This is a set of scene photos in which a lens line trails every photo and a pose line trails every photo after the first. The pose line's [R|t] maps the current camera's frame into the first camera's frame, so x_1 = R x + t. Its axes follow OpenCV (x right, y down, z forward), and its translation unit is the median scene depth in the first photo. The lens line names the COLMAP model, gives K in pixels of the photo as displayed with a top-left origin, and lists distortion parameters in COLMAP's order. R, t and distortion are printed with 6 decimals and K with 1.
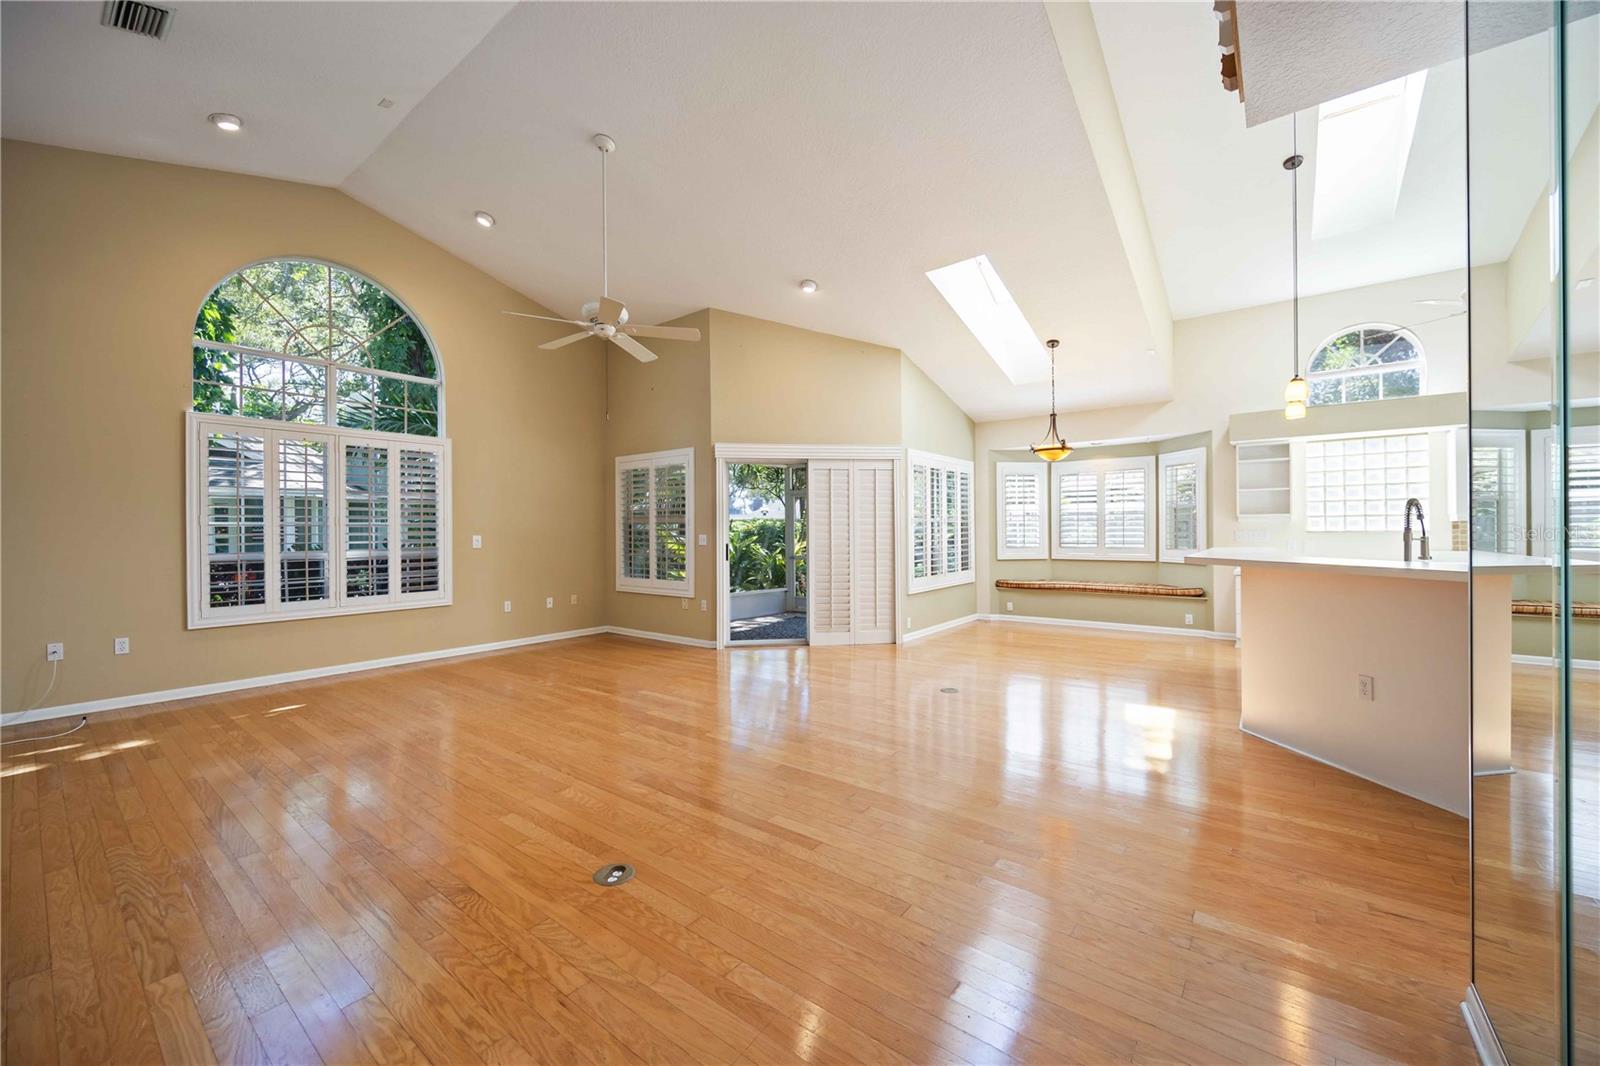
lens RADIAL K [[619.3, 0, 800.7], [0, 619.3, 527.4], [0, 0, 1]] dist [-0.000513, -0.000282]
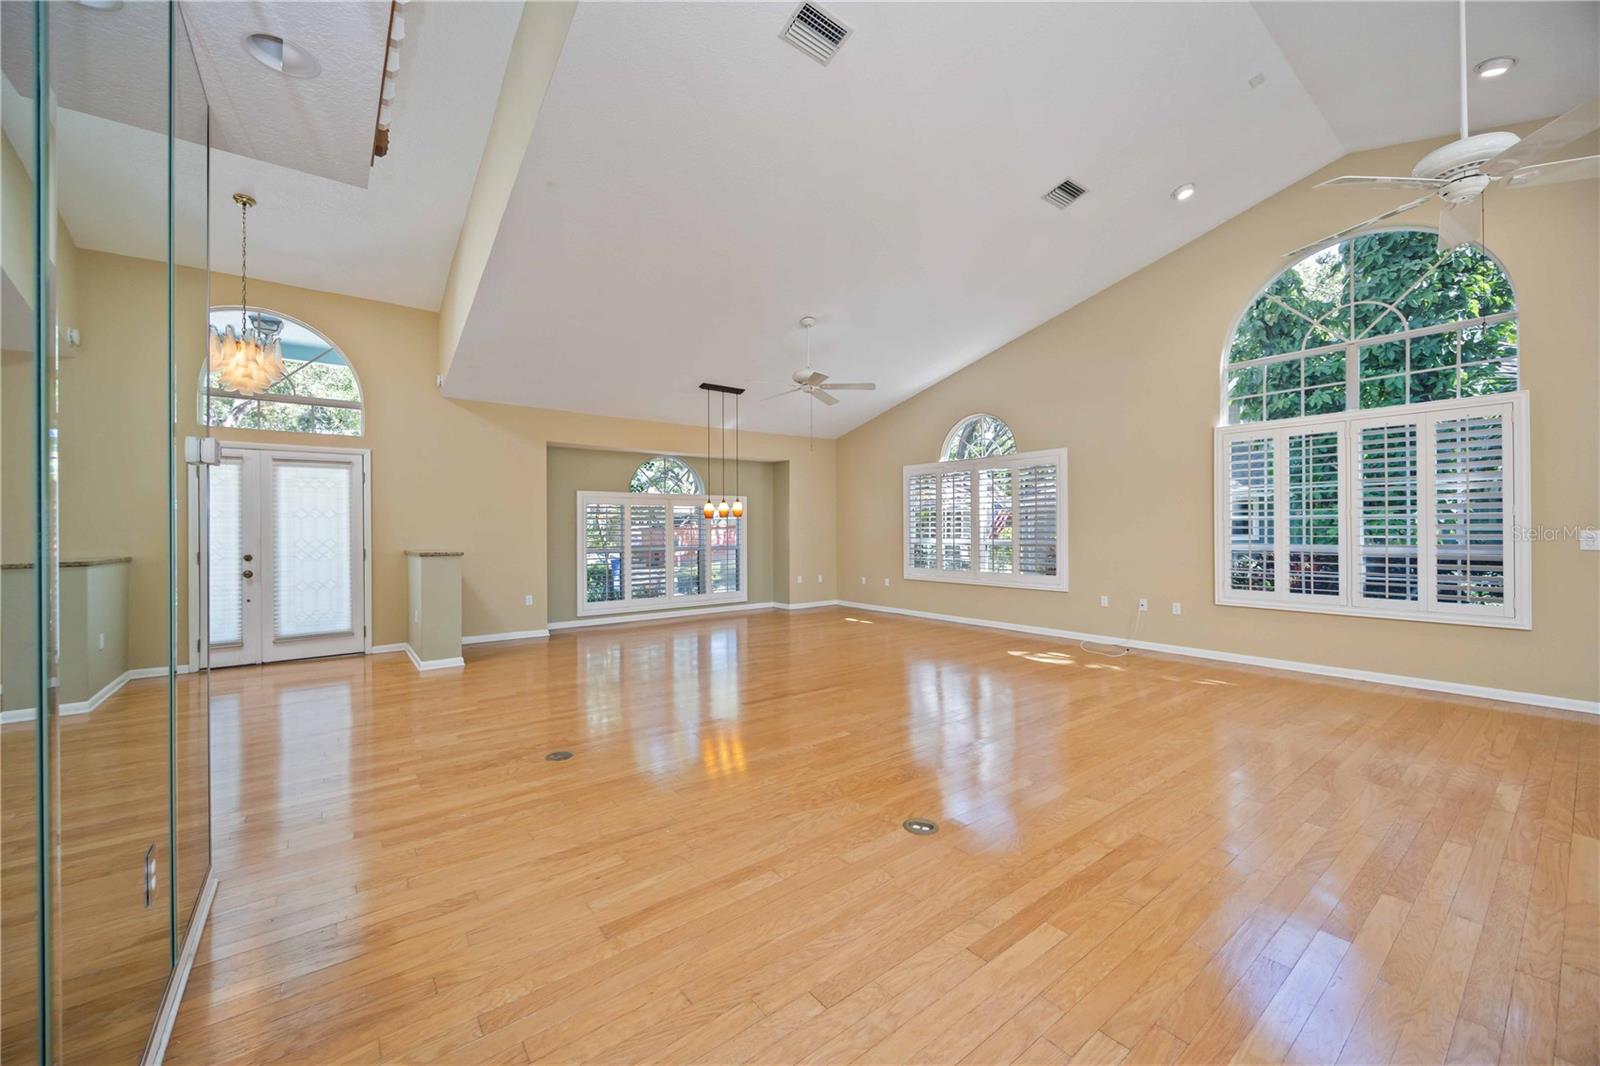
lens RADIAL K [[619.3, 0, 802.1], [0, 619.3, 535.8], [0, 0, 1]] dist [-0.000513, -0.000282]
pose [[-0.254517, 0.018290, -0.966895, 0.303566], [0.011734, 0.999806, 0.015824, -0.000708], [0.966997, -0.007318, -0.254682, 0.381317]]
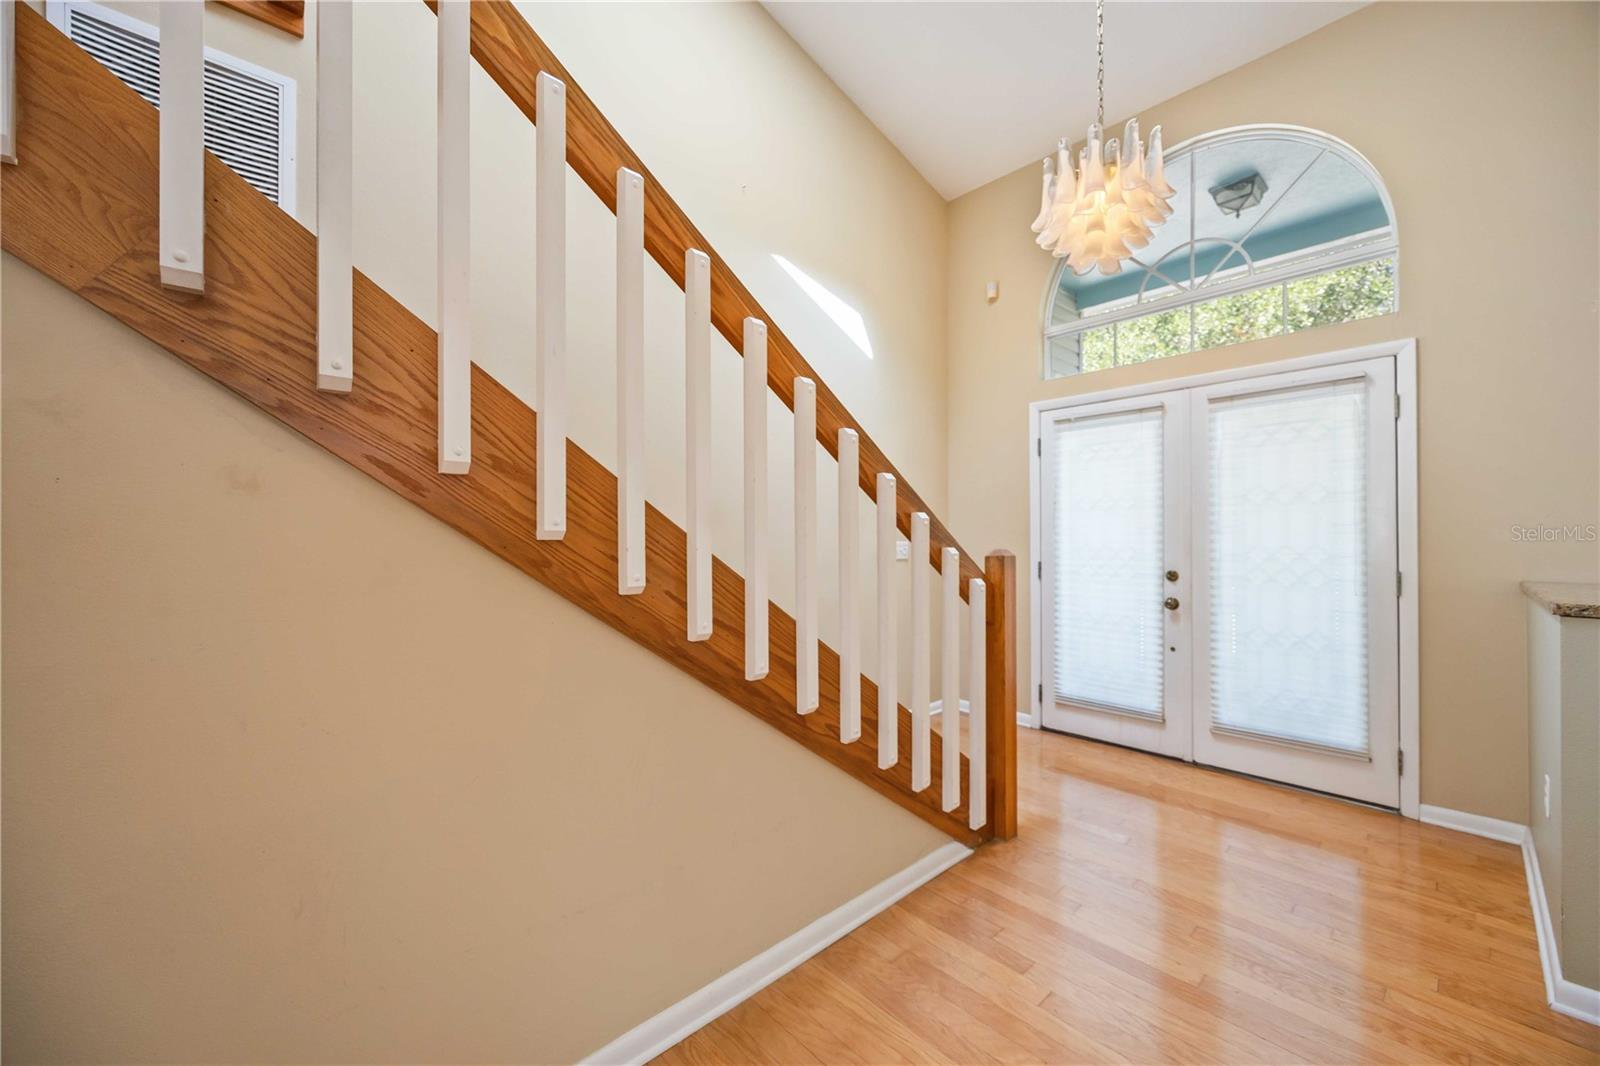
lens RADIAL K [[619.3, 0, 793.0], [0, 619.3, 529.2], [0, 0, 1]] dist [-0.000513, -0.000282]
pose [[-0.985680, 0.013538, 0.168083, -0.129933], [0.011605, 0.999855, -0.012481, -0.000511], [-0.168227, -0.010352, -0.985694, -0.051336]]
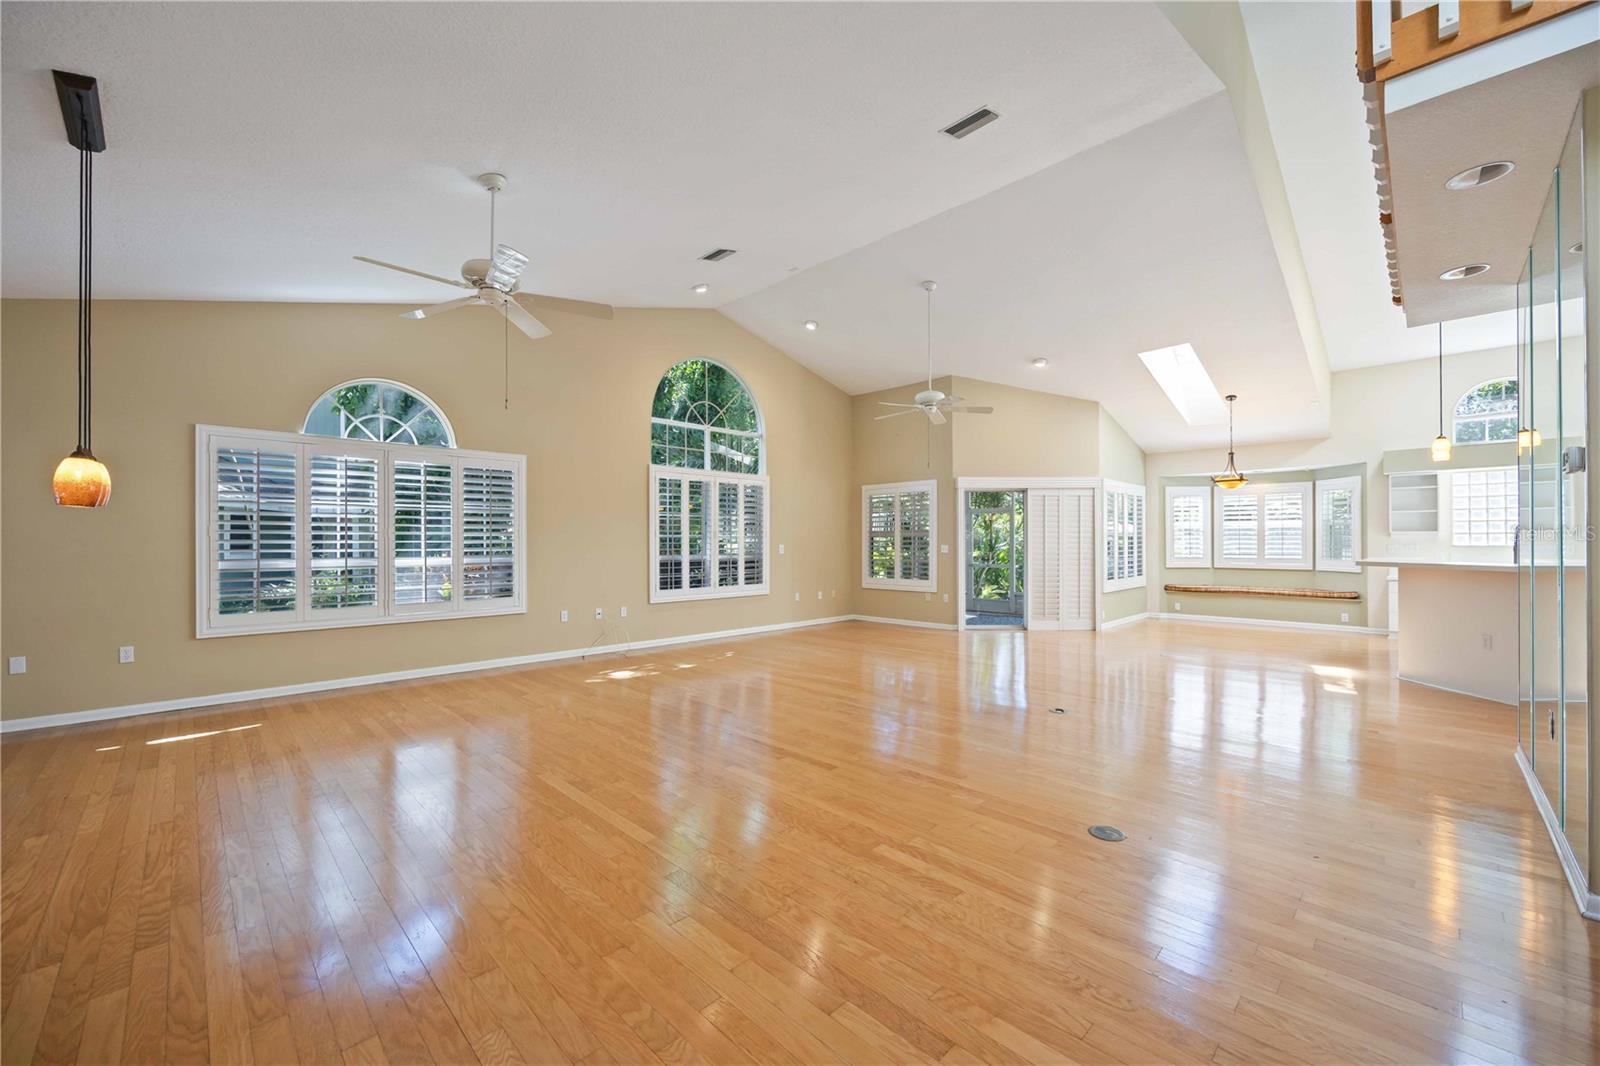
lens RADIAL K [[619.3, 0, 805.5], [0, 619.3, 536.8], [0, 0, 1]] dist [-0.000513, -0.000282]
pose [[0.991805, 0.004908, -0.127665, -0.294923], [-0.005146, 0.999986, -0.001533, -0.002923], [0.127656, 0.002177, 0.991816, -0.374665]]
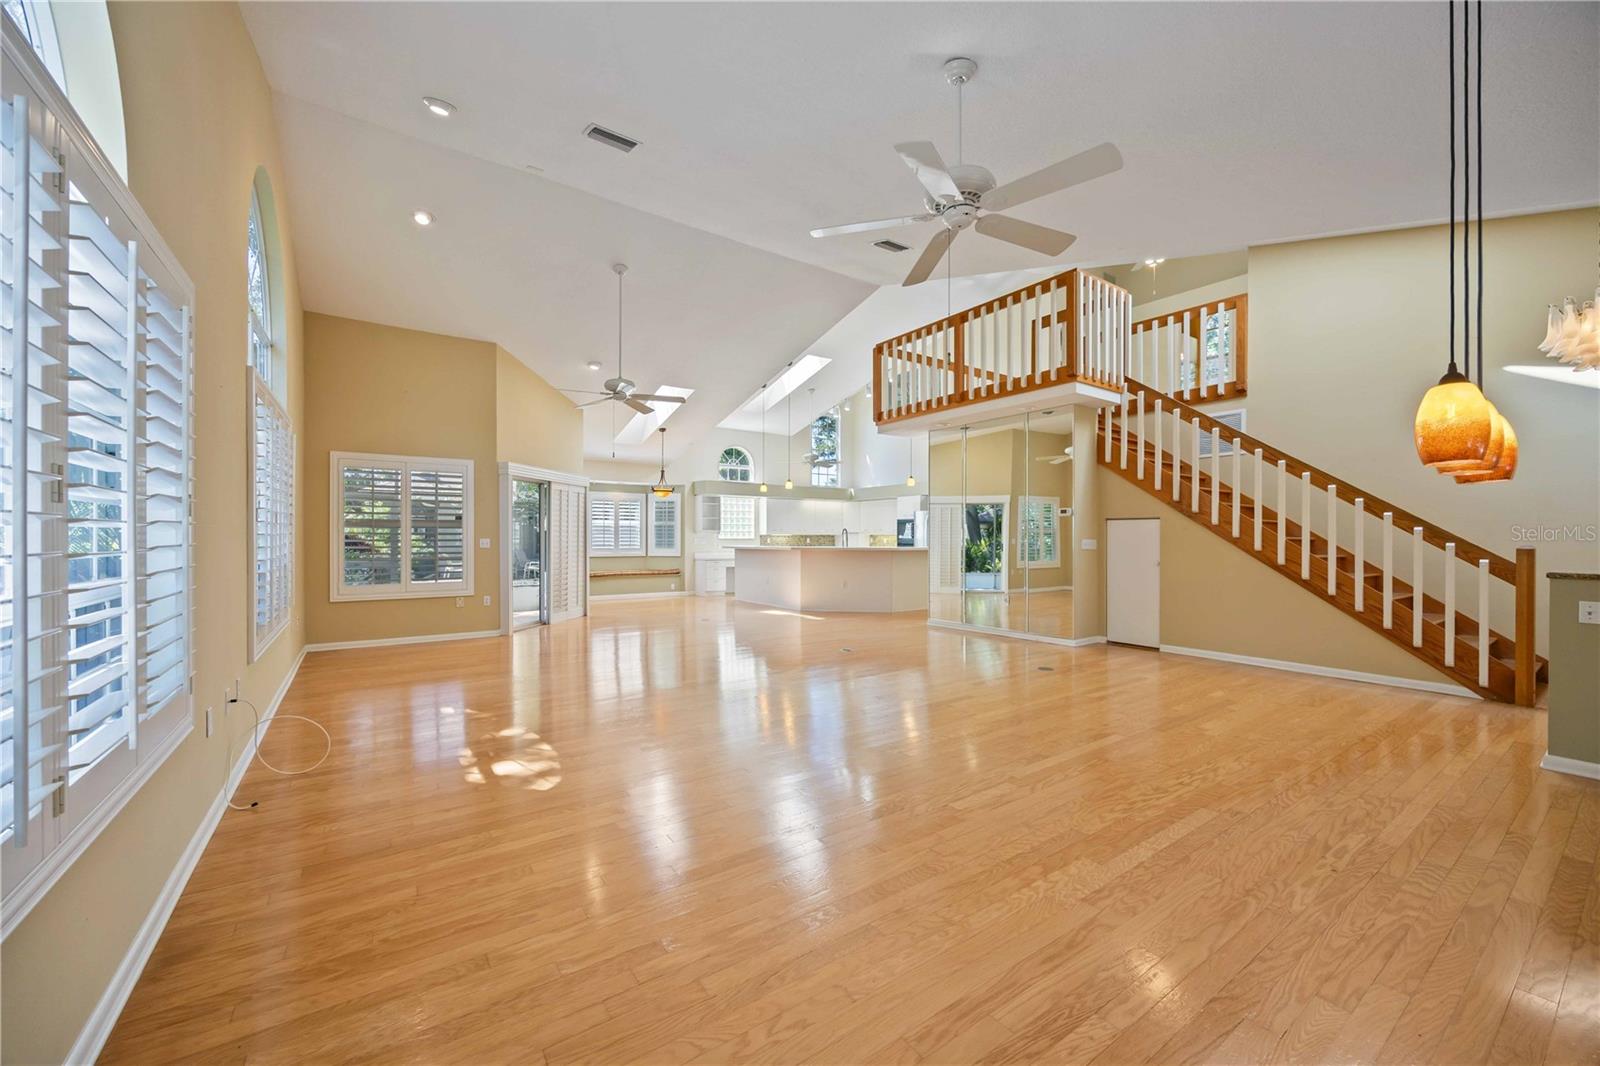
lens RADIAL K [[619.3, 0, 792.5], [0, 619.3, 538.4], [0, 0, 1]] dist [-0.000513, -0.000282]
pose [[0.301557, 0.005801, 0.953430, -1.110618], [-0.008234, 0.999960, -0.003480, 0.010580], [-0.953413, -0.006802, 0.301593, 0.122073]]
